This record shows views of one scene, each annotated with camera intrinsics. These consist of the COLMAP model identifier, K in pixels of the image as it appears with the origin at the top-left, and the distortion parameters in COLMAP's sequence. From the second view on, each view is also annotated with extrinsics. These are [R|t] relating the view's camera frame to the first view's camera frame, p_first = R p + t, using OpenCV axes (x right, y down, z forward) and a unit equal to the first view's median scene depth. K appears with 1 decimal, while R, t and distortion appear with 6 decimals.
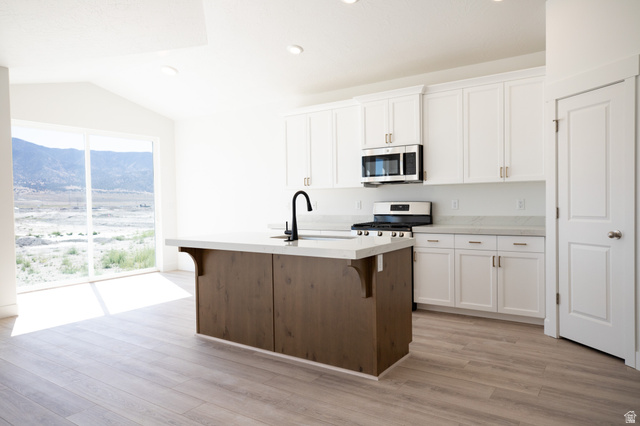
lens RADIAL K [[448.1, 0, 319.5], [0, 448.1, 211.1], [0, 0, 1]] dist [-0.004922, 0.007586]
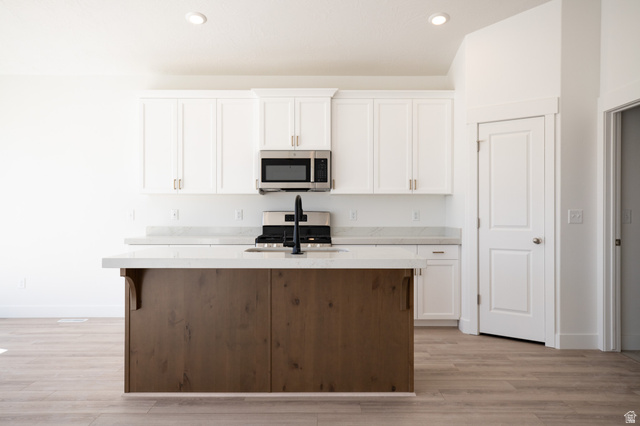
lens RADIAL K [[516.7, 0, 320.0], [0, 516.7, 213.9], [0, 0, 1]] dist [0.010845, 0.006877]
pose [[0.810319, 0.016517, 0.585757, -0.557627], [-0.001421, 0.999655, -0.026222, 0.015921], [-0.585988, 0.020416, 0.810063, 0.177208]]
